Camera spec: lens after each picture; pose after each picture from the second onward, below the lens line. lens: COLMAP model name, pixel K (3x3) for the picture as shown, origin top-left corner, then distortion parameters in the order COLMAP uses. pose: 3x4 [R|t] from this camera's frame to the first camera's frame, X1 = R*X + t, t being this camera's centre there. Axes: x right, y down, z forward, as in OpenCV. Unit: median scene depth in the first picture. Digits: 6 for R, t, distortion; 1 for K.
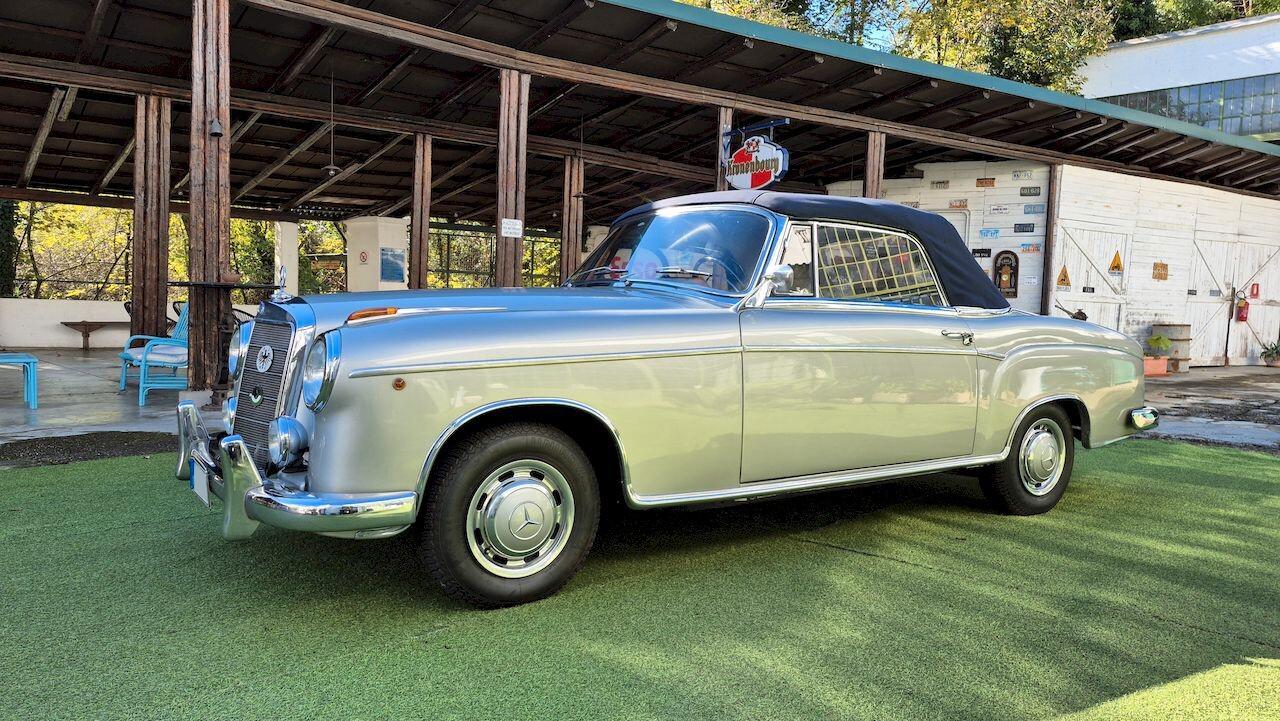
lens RADIAL K [[884.4, 0, 642.8], [0, 884.4, 358.6], [0, 0, 1]] dist [0.081707, -0.088161]
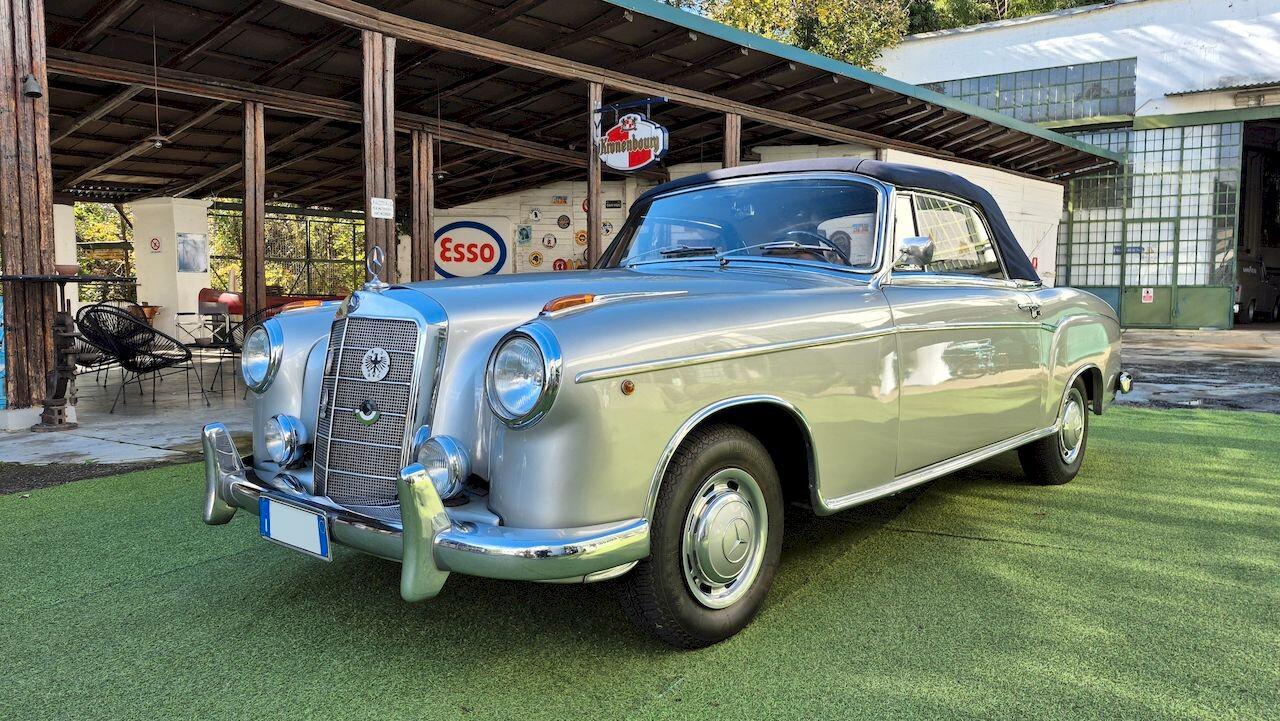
lens RADIAL K [[884.4, 0, 642.8], [0, 884.4, 358.6], [0, 0, 1]] dist [0.081707, -0.088161]
pose [[0.970518, -0.044857, 0.236817, -0.106277], [0.040736, 0.998922, 0.022268, -0.003622], [-0.237561, -0.011965, 0.971299, 0.050392]]
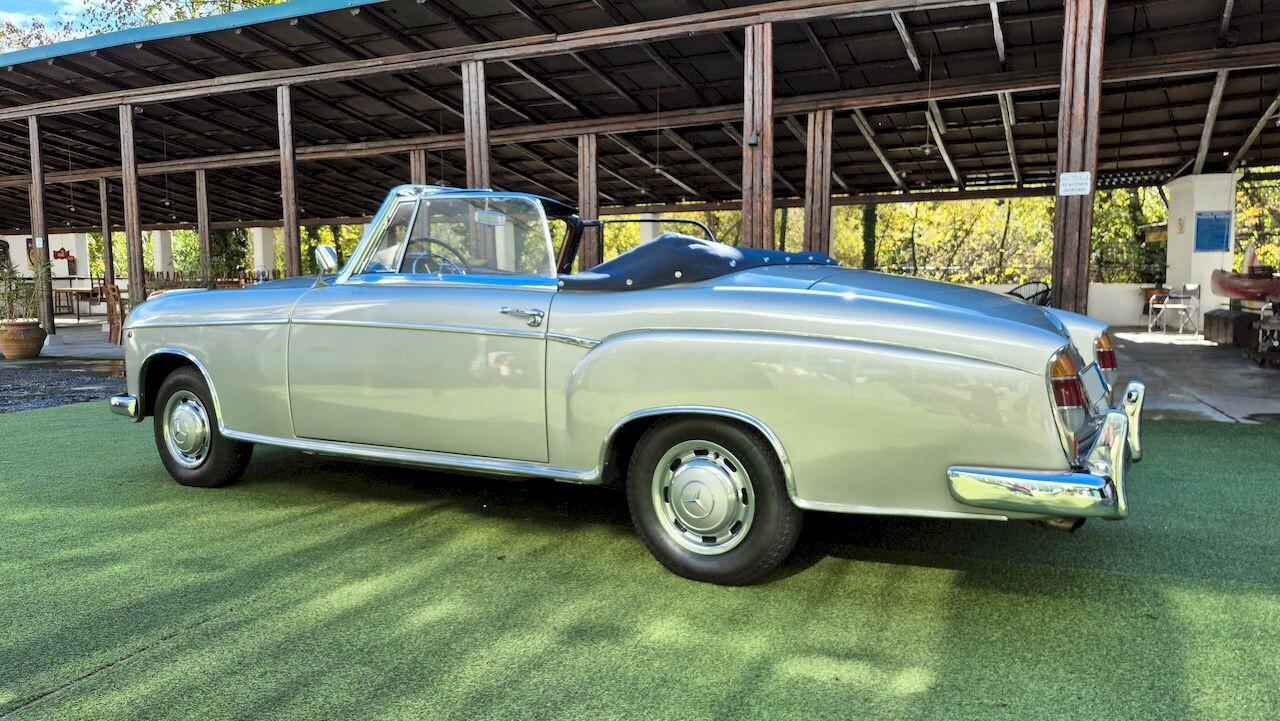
lens RADIAL K [[887.2, 0, 637.2], [0, 887.2, 357.8], [0, 0, 1]] dist [0.071734, -0.075240]
pose [[0.437851, 0.049996, -0.897656, 0.402549], [-0.032276, 0.998683, 0.039879, -0.007216], [0.898468, 0.011512, 0.438888, 0.263420]]
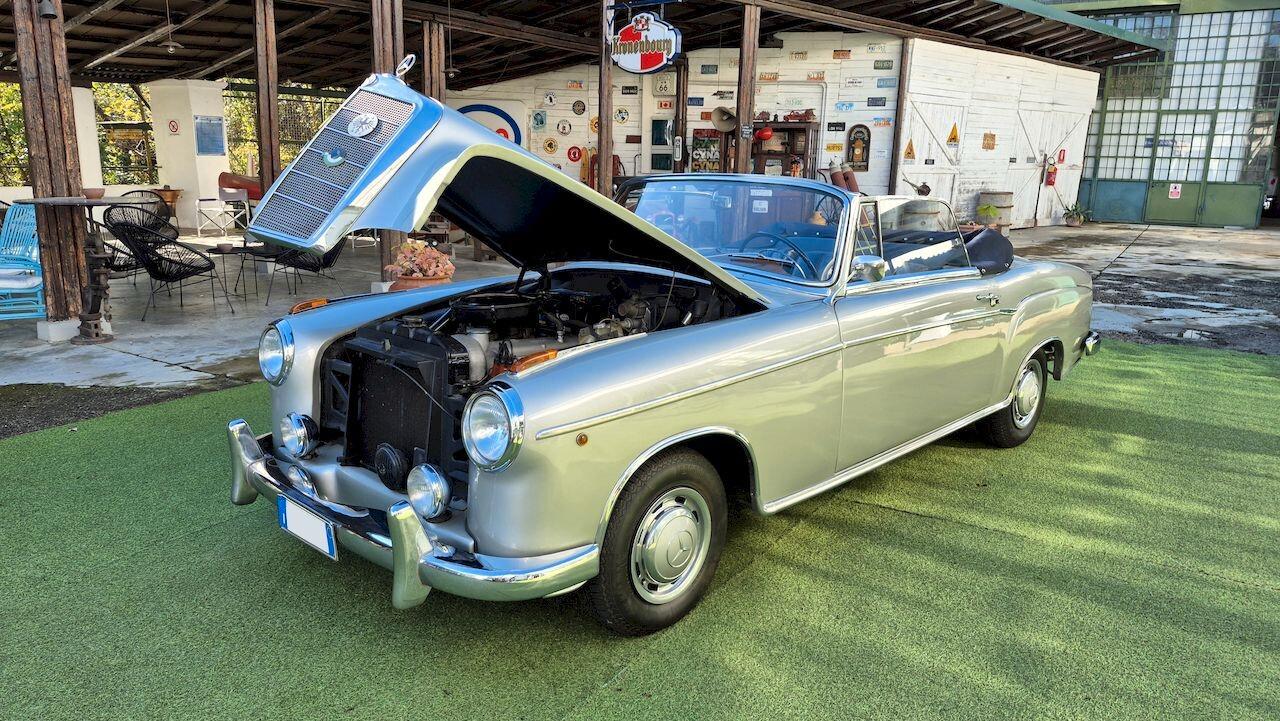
lens RADIAL K [[887.2, 0, 637.2], [0, 887.2, 357.8], [0, 0, 1]] dist [0.071734, -0.075240]
pose [[0.978261, -0.054875, 0.199985, -0.094496], [0.020412, 0.985152, 0.170469, -0.051761], [-0.206370, -0.162681, 0.964856, 0.020189]]
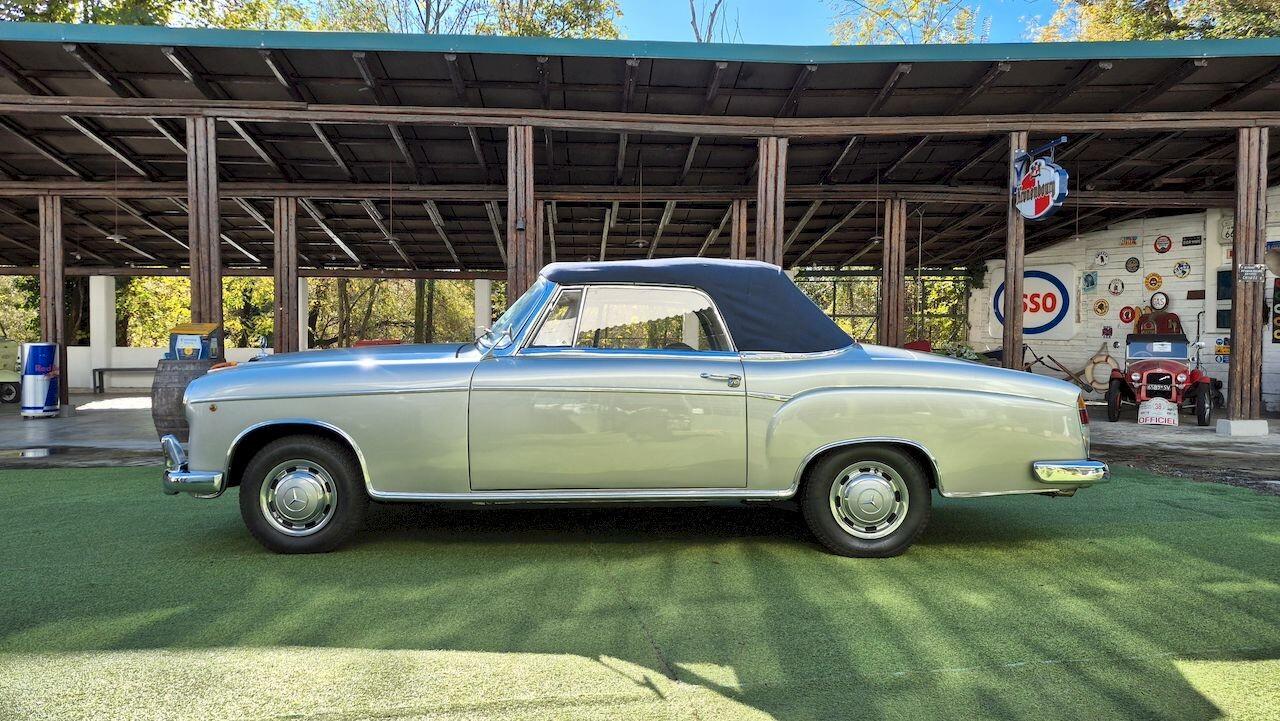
lens RADIAL K [[878.2, 0, 631.2], [0, 878.2, 359.8], [0, 0, 1]] dist [0.080452, -0.094164]
pose [[0.818142, -0.013767, -0.574851, 0.317056], [-0.011663, 0.999110, -0.040528, -0.001014], [0.574897, 0.039862, 0.817254, 0.015666]]
